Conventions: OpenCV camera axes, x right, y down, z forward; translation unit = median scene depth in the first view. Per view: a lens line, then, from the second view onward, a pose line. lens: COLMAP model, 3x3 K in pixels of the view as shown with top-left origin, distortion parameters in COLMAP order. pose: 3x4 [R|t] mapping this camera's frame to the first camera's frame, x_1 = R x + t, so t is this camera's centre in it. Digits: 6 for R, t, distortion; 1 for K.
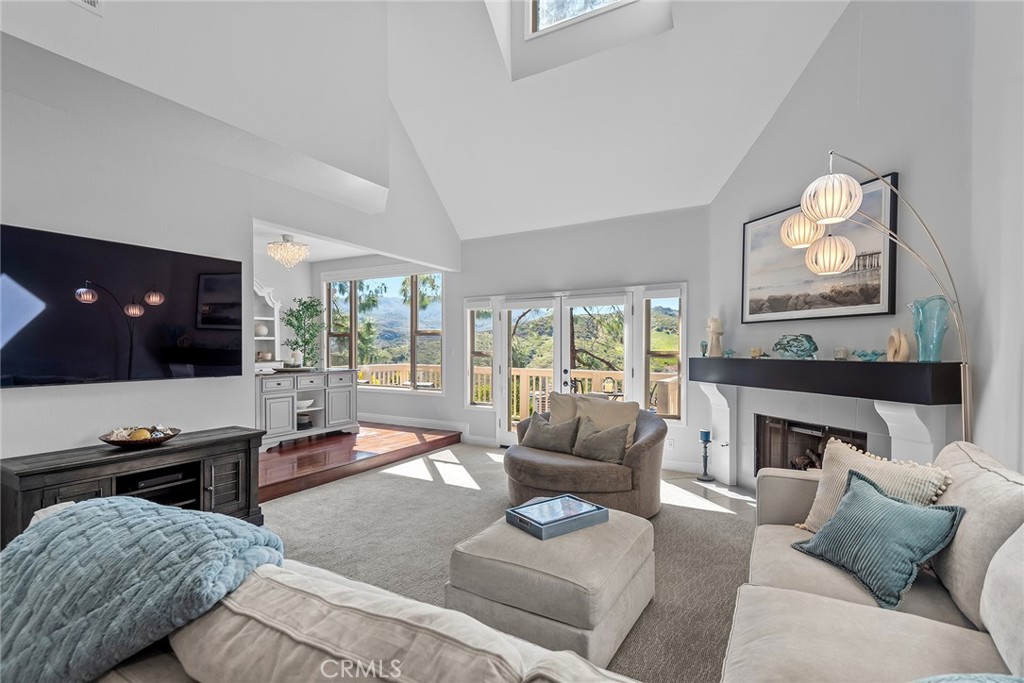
lens RADIAL K [[462.8, 0, 512.9], [0, 462.8, 351.0], [0, 0, 1]] dist [0.021941, -0.011005]
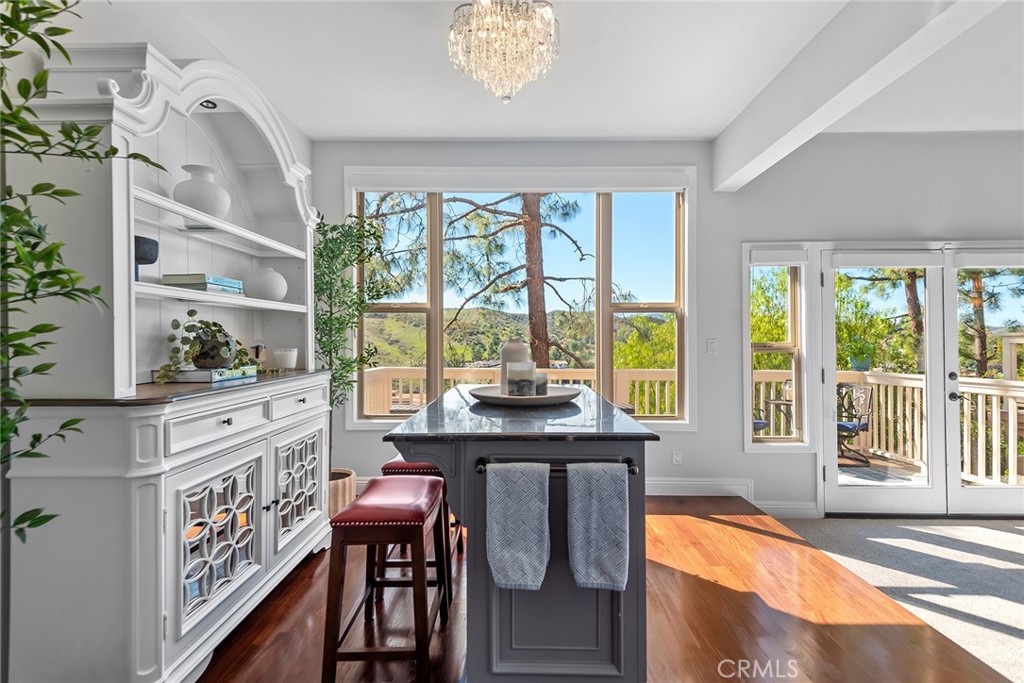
lens RADIAL K [[462.8, 0, 509.5], [0, 462.8, 339.2], [0, 0, 1]] dist [0.021941, -0.011005]
pose [[0.870729, 0.002694, 0.491755, -0.903582], [0.003756, 0.999919, -0.012128, 0.002876], [-0.491748, 0.012408, 0.870649, 1.008625]]
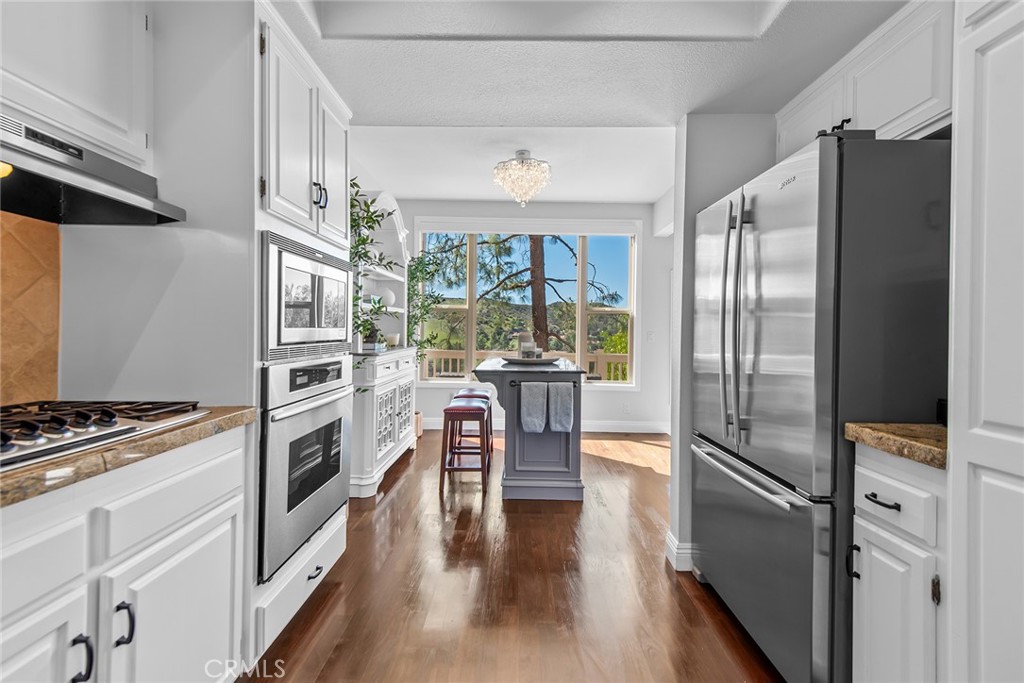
lens RADIAL K [[462.8, 0, 517.6], [0, 462.8, 335.2], [0, 0, 1]] dist [0.021941, -0.011005]
pose [[0.864366, 0.009874, 0.502766, -1.130347], [-0.011777, 0.999930, 0.000608, 0.006388], [-0.502725, -0.006447, 0.864423, 0.650461]]
